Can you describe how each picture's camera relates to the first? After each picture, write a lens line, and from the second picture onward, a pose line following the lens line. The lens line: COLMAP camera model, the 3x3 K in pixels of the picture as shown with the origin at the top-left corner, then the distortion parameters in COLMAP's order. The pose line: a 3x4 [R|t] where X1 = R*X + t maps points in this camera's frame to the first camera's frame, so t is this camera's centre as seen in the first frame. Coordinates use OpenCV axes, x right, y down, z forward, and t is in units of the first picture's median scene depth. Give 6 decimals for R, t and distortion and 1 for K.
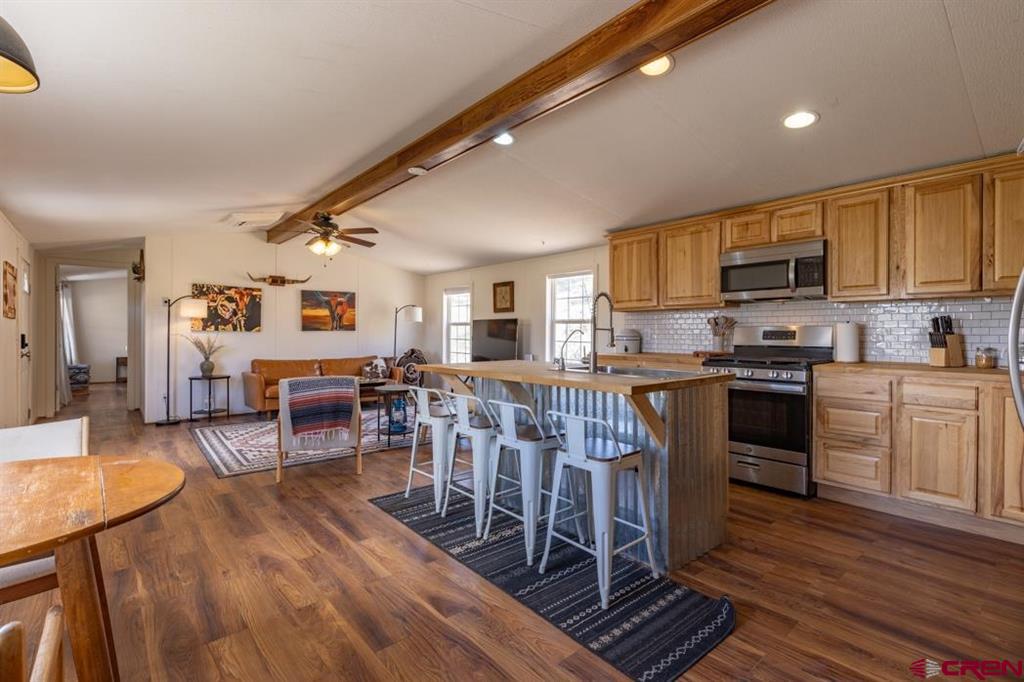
lens RADIAL K [[464.9, 0, 508.7], [0, 464.9, 347.8], [0, 0, 1]] dist [0.007230, -0.000302]
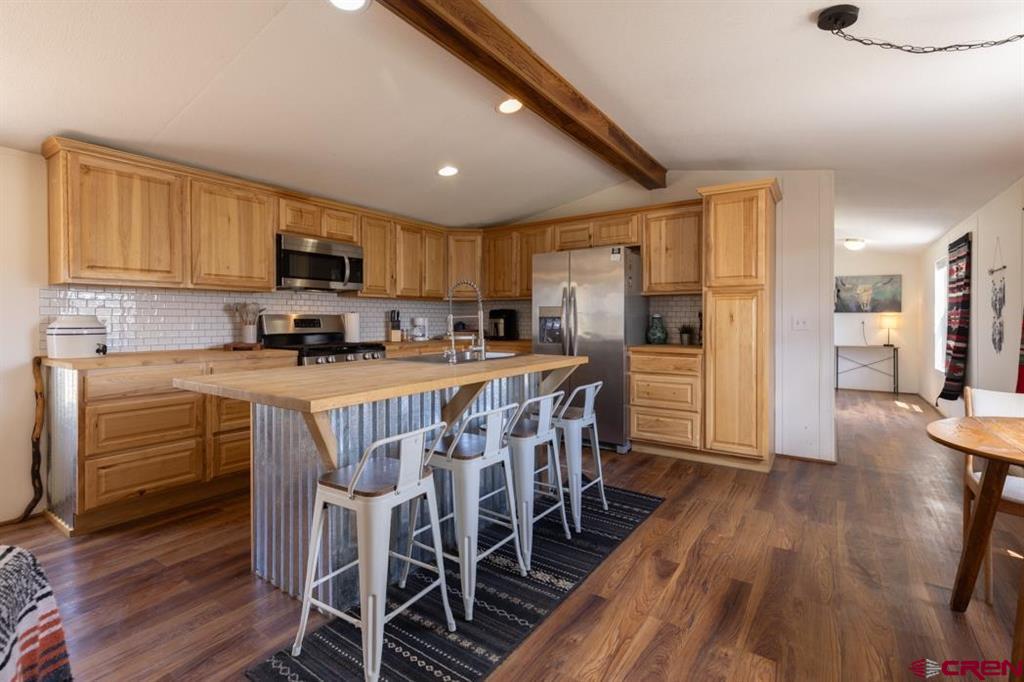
lens RADIAL K [[464.9, 0, 516.1], [0, 464.9, 319.8], [0, 0, 1]] dist [0.007230, -0.000302]
pose [[-0.256169, 0.004078, 0.966623, -0.361107], [0.036763, 0.999309, 0.005527, -0.014727], [-0.965933, 0.036952, -0.256142, 0.522379]]
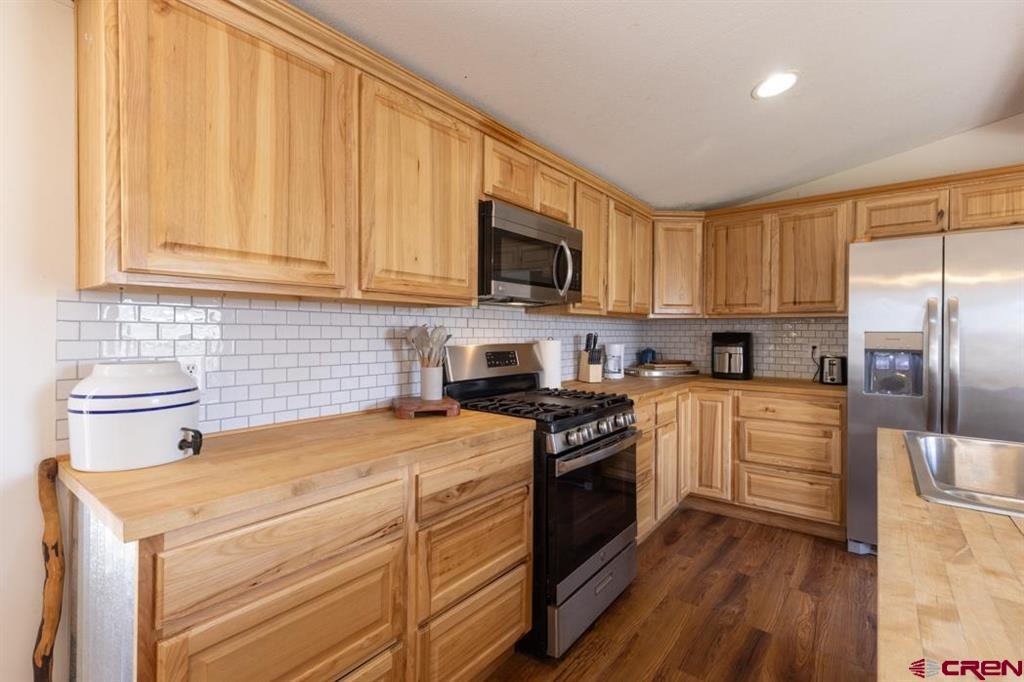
lens RADIAL K [[464.9, 0, 517.4], [0, 464.9, 333.3], [0, 0, 1]] dist [0.007230, -0.000302]
pose [[-0.199796, 0.000720, 0.979837, -0.023483], [0.030714, 0.999513, 0.005528, -0.040999], [-0.979356, 0.031199, -0.199720, 0.707553]]
